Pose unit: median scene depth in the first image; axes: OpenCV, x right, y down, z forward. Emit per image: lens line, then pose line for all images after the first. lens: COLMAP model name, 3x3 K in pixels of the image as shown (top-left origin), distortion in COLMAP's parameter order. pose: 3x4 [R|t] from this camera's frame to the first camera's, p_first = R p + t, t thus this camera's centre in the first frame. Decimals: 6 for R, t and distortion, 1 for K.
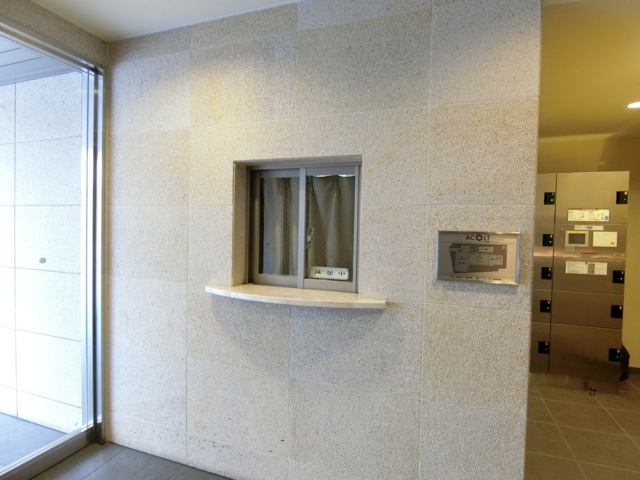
lens RADIAL K [[356.6, 0, 320.4], [0, 356.6, 242.3], [0, 0, 1]] dist [-0.004740, -0.000863]
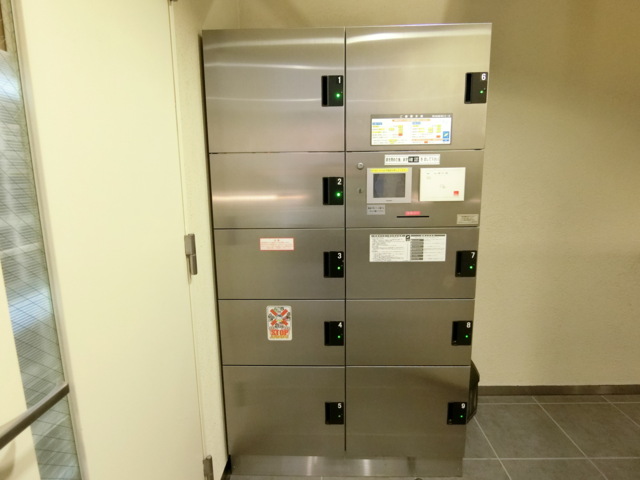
lens RADIAL K [[356.6, 0, 320.5], [0, 356.6, 238.1], [0, 0, 1]] dist [-0.004740, -0.000863]
pose [[0.952143, -0.083276, 0.294088, 0.506913], [0.040622, 0.988111, 0.148282, -0.014662], [-0.302940, -0.129239, 0.944206, 0.602033]]
